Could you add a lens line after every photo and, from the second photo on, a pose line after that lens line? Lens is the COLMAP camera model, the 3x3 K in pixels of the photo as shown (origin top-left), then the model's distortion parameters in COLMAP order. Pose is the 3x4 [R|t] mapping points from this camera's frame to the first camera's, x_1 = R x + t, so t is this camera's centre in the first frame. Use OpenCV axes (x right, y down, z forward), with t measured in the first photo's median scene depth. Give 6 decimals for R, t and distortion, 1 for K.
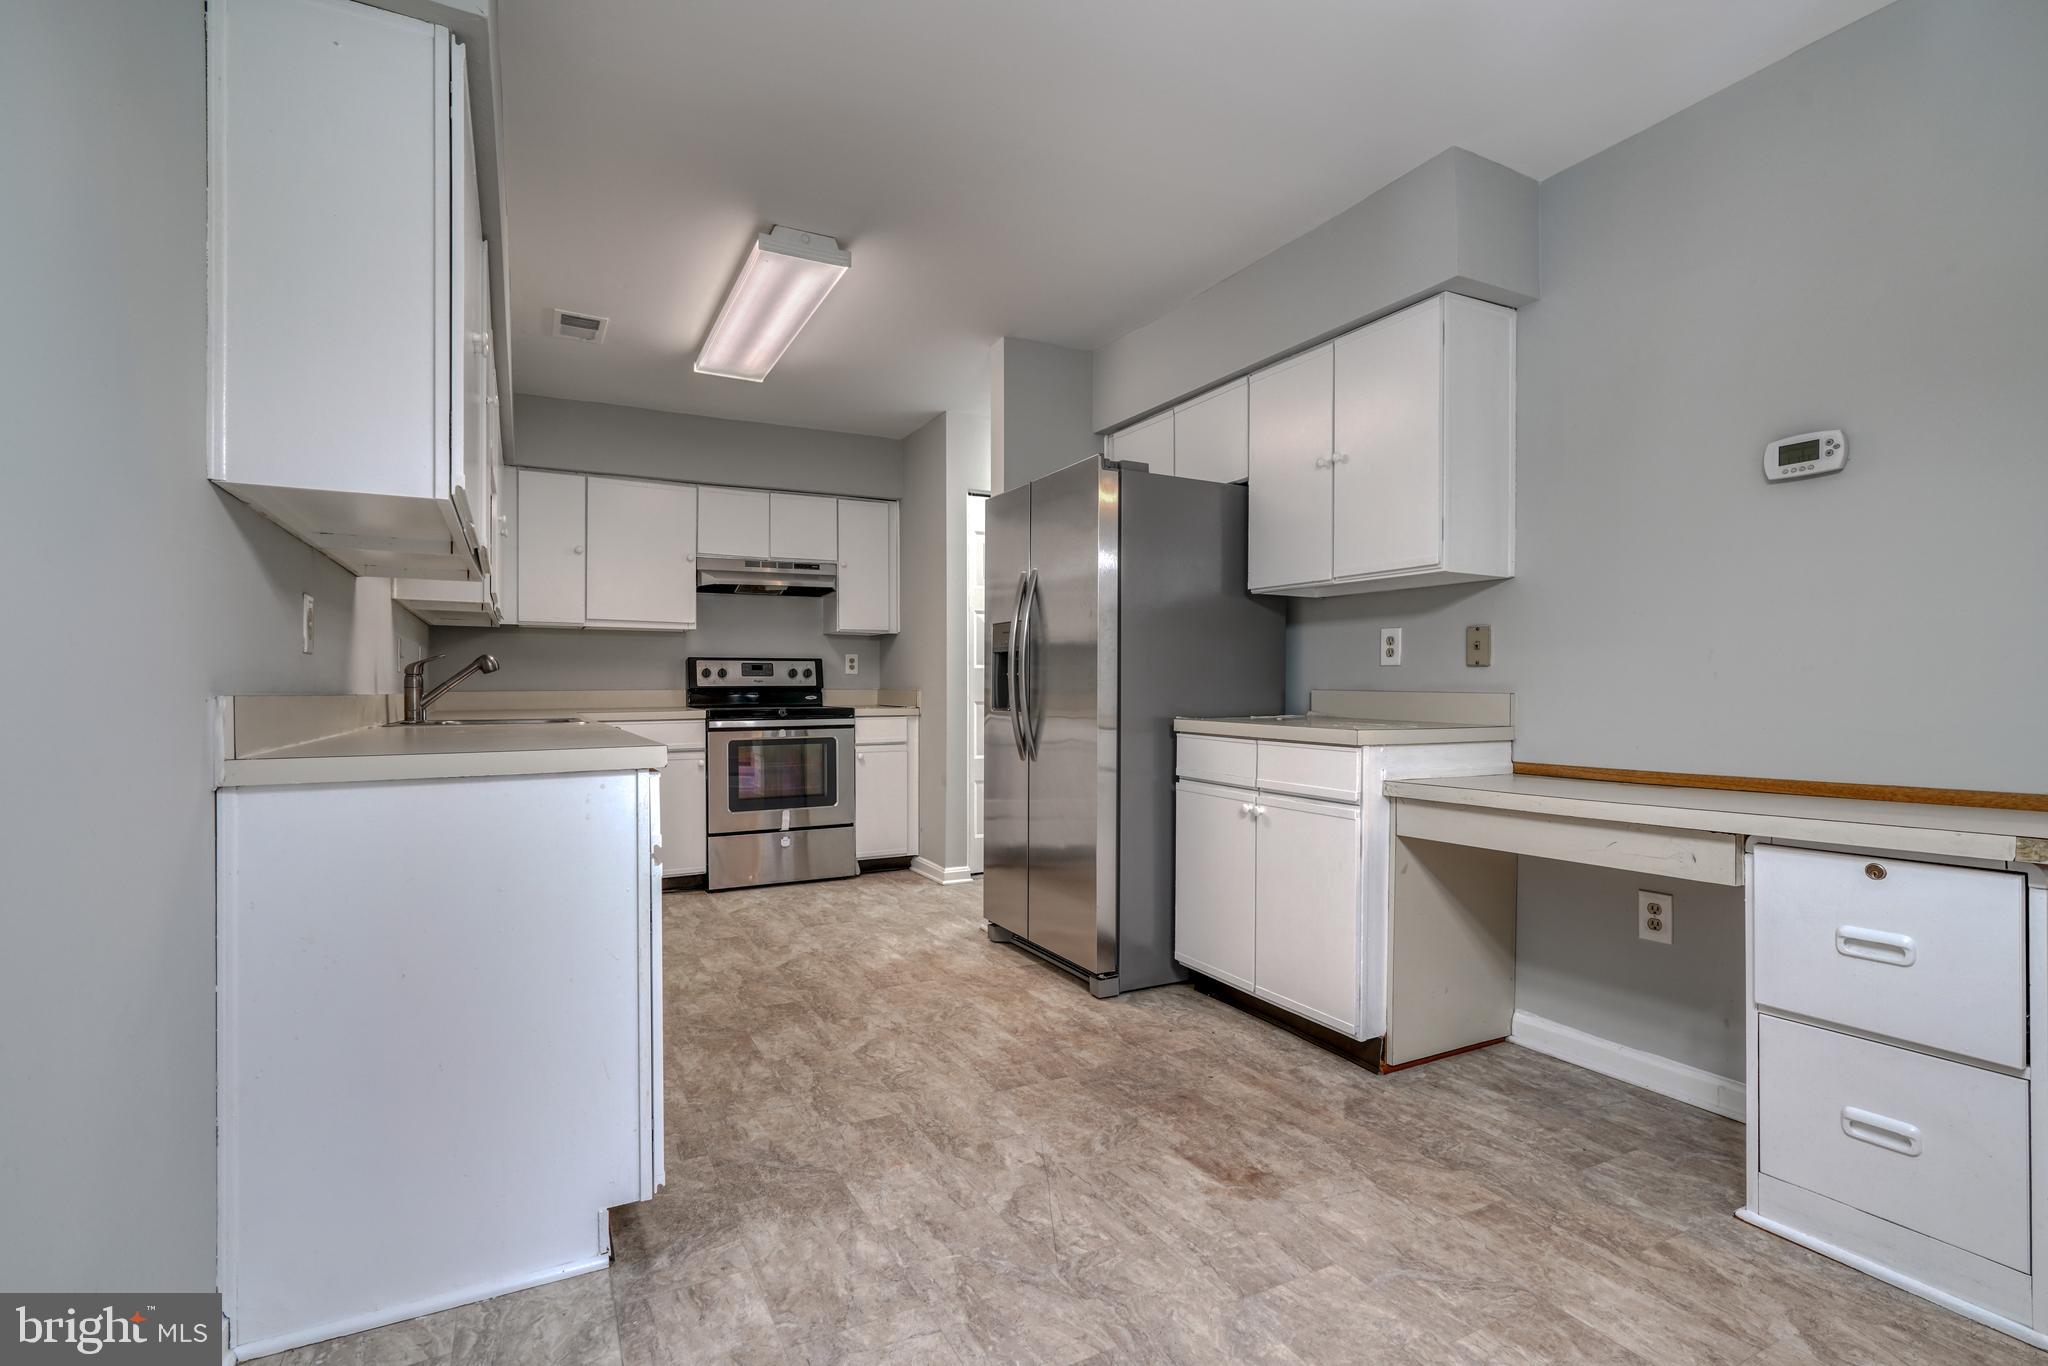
lens RADIAL K [[935.1, 0, 1009.3], [0, 935.1, 701.2], [0, 0, 1]] dist [-0.014431, 0.006365]
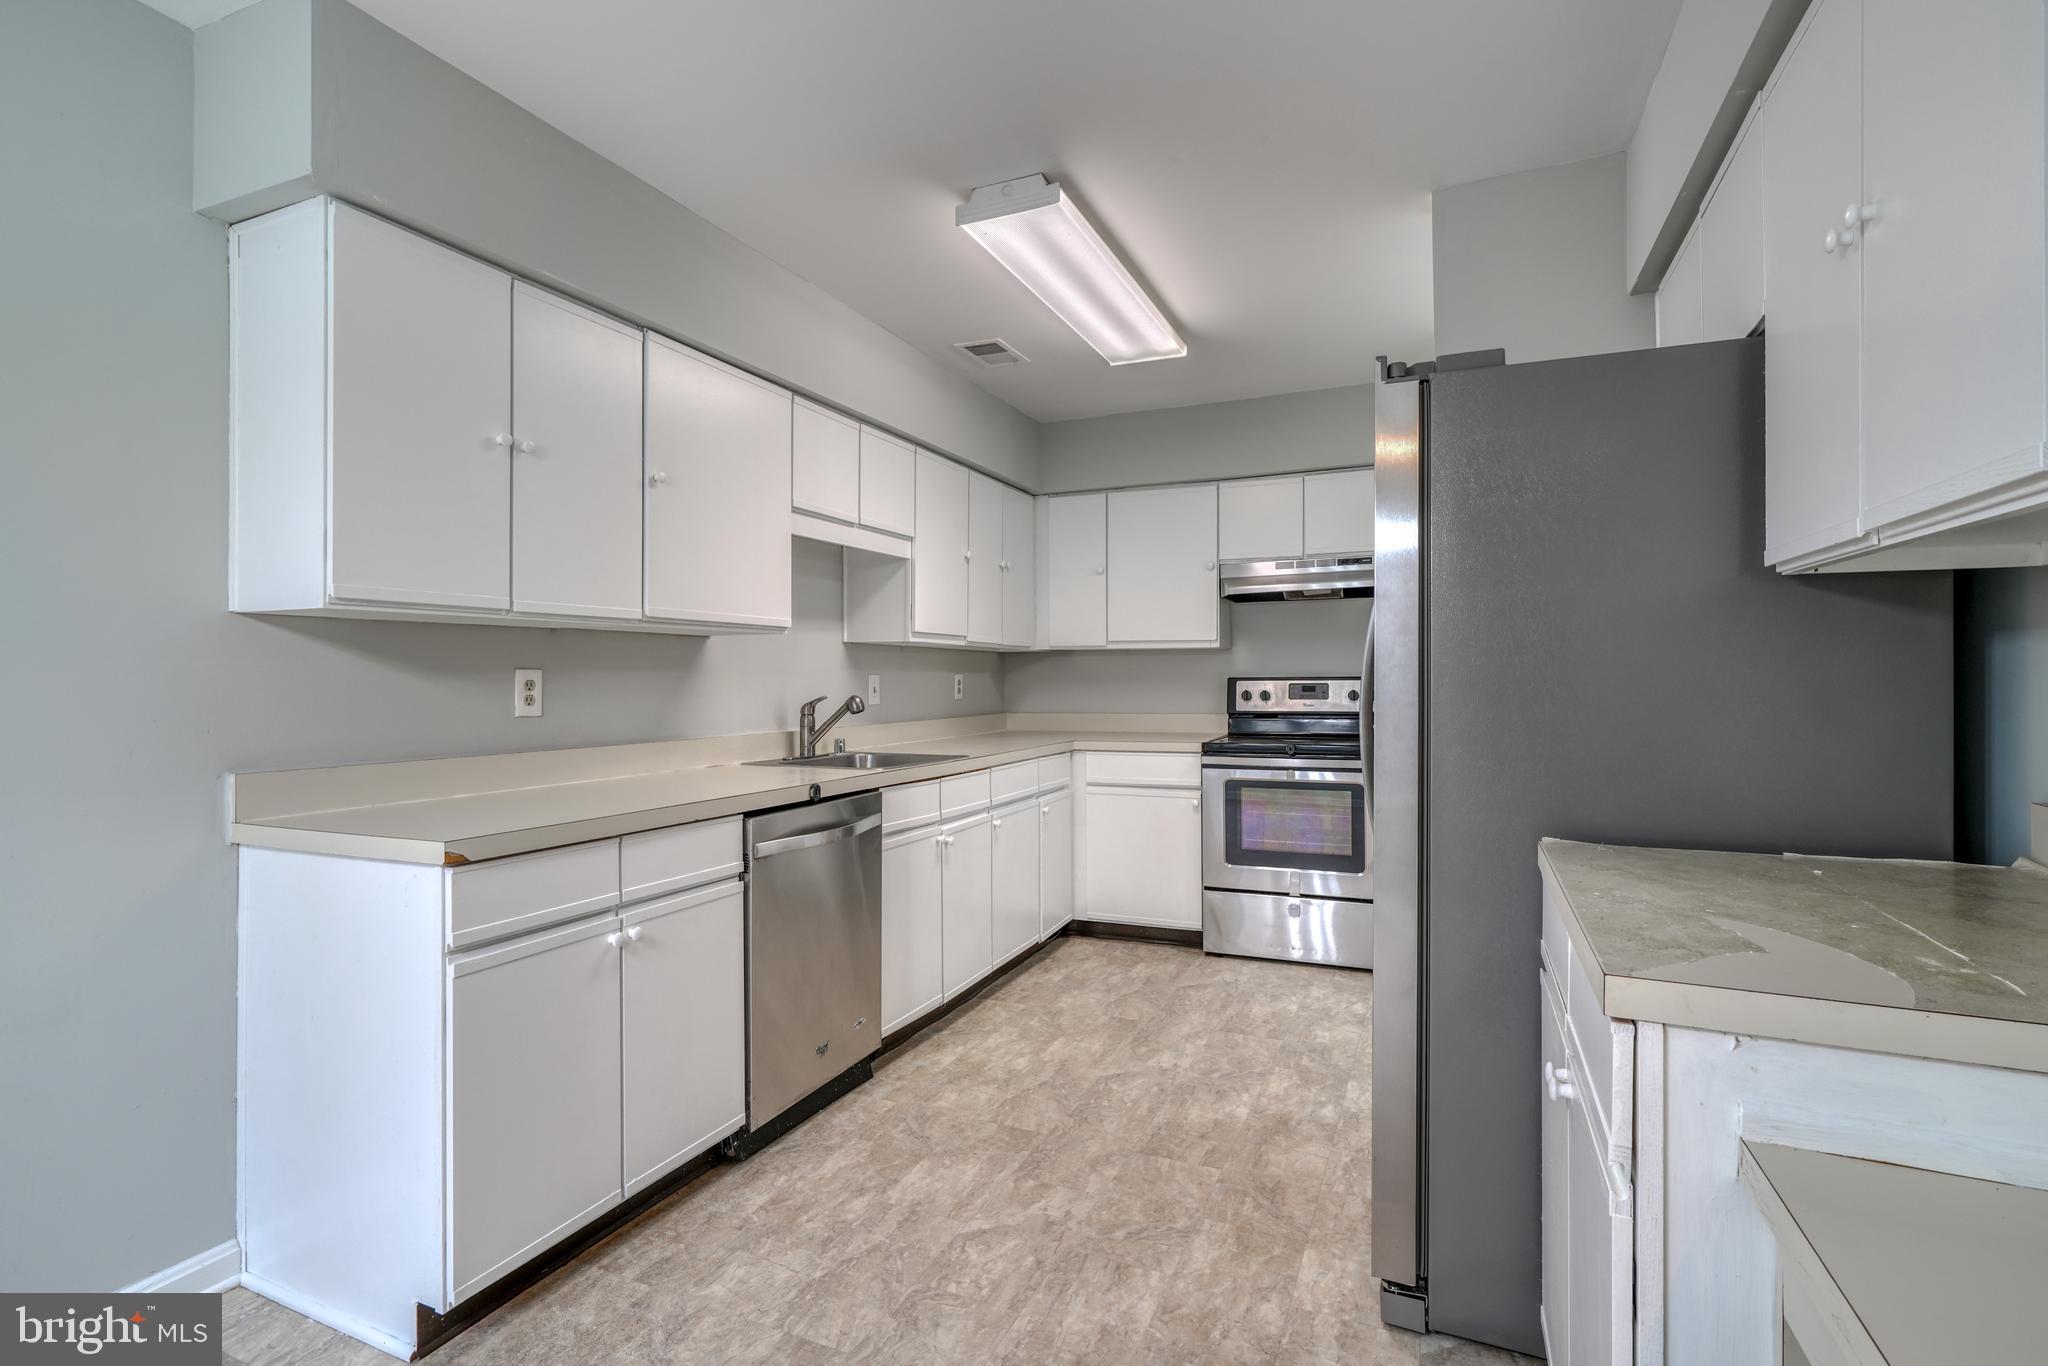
lens RADIAL K [[975.1, 0, 1012.3], [0, 975.1, 679.4], [0, 0, 1]] dist [-0.004145, 0.001052]
pose [[0.618946, 0.000248, -0.785433, 0.398273], [-0.007880, 0.999952, -0.005895, -0.061038], [0.785394, 0.009838, 0.618918, 0.434739]]
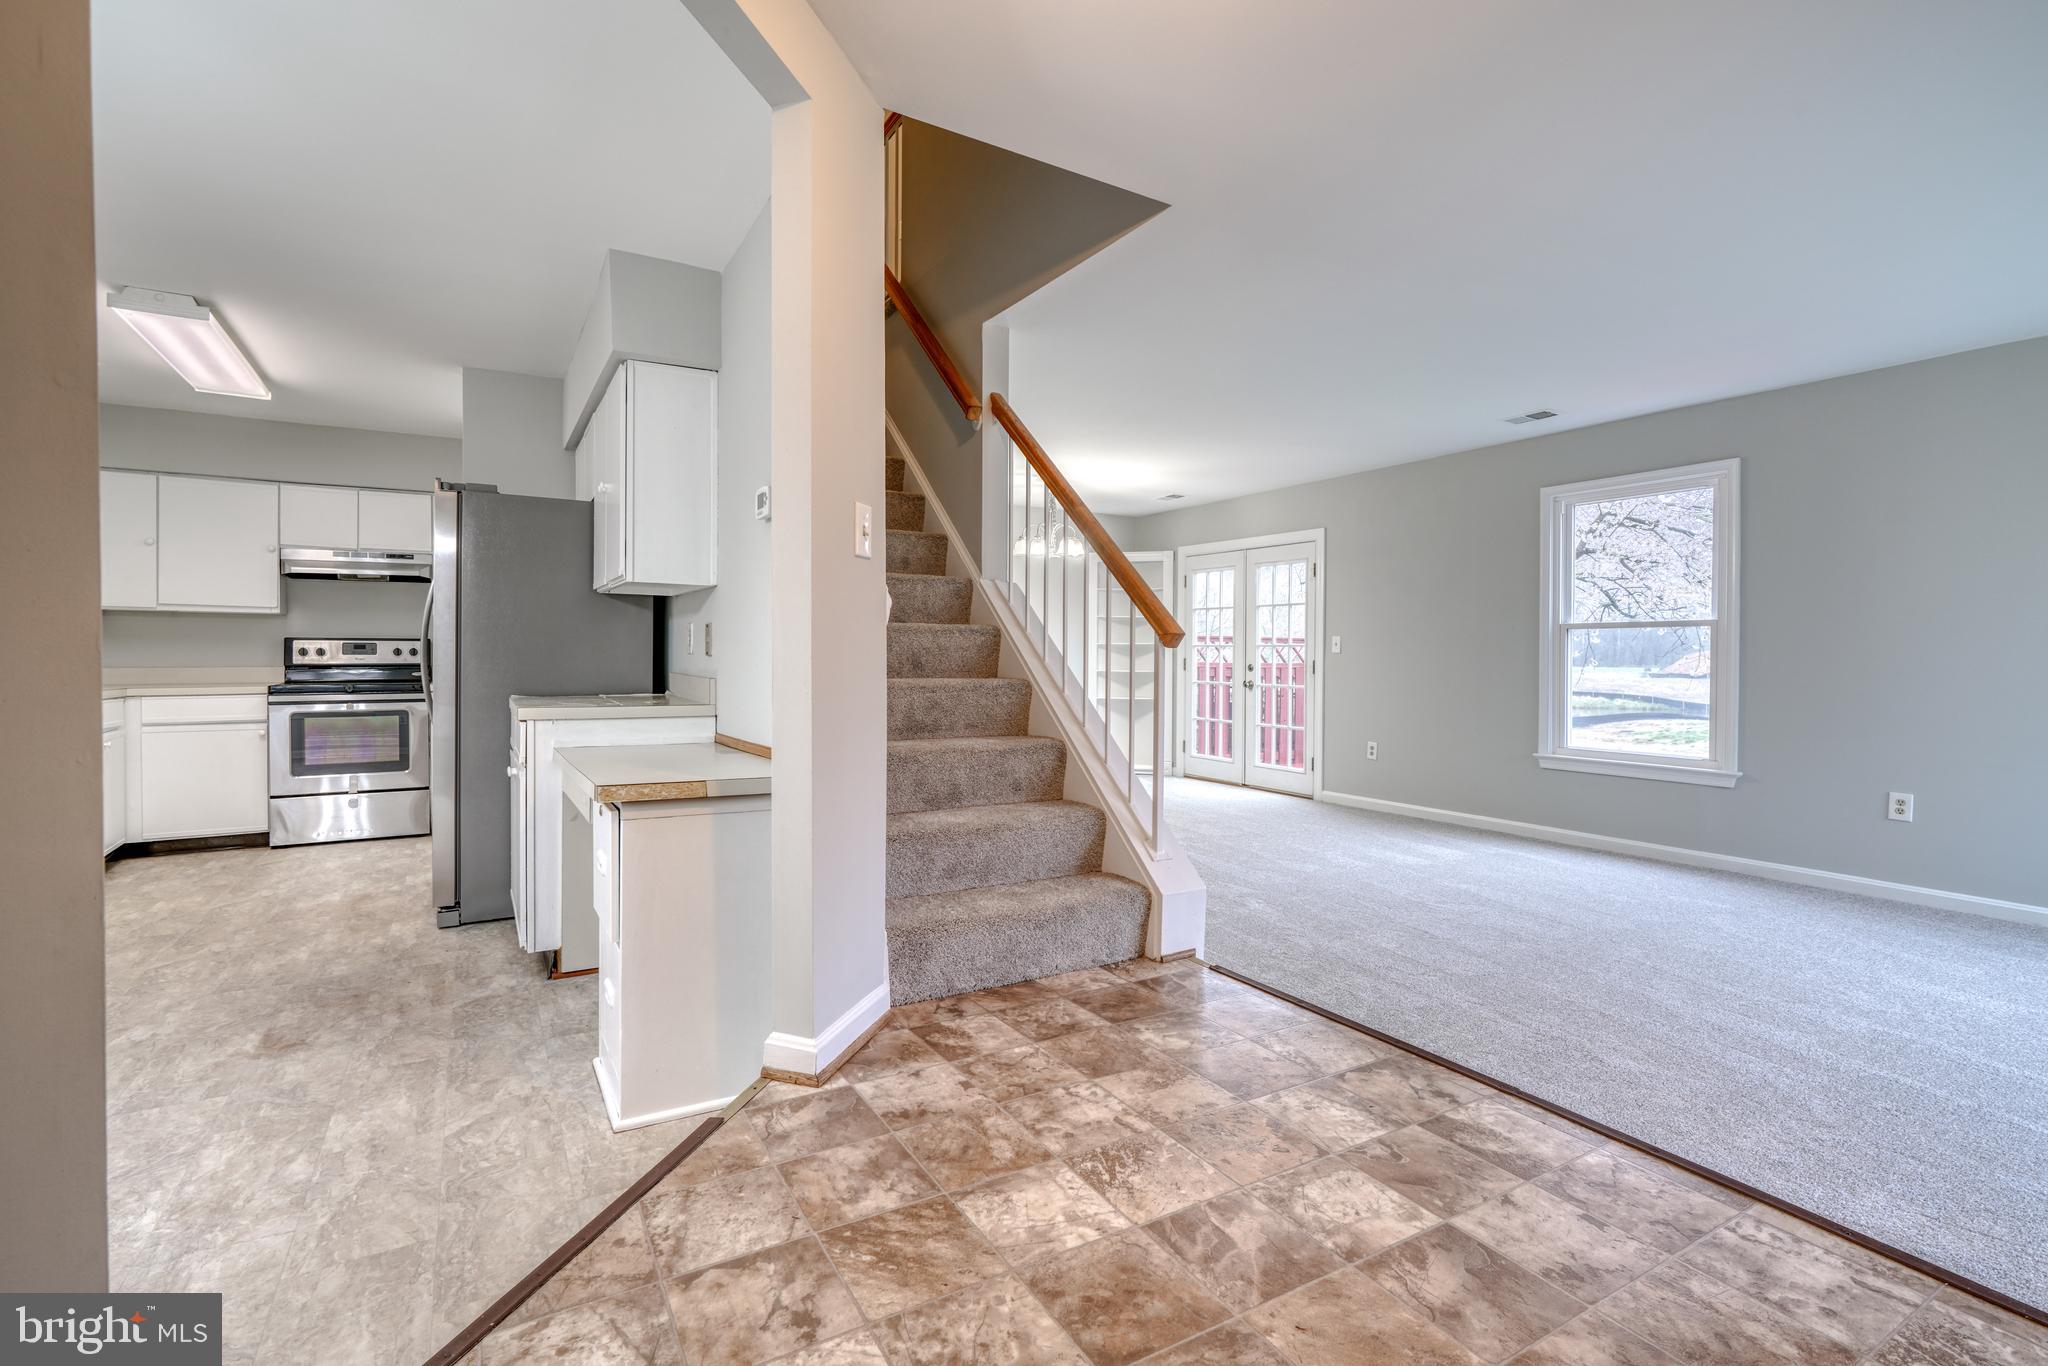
lens RADIAL K [[935.1, 0, 1021.3], [0, 935.1, 663.3], [0, 0, 1]] dist [-0.014431, 0.006365]
pose [[0.998521, 0.004026, 0.054217, 0.744107], [-0.003565, 0.999957, -0.008599, -0.016184], [-0.054249, 0.008393, 0.998492, -0.232182]]
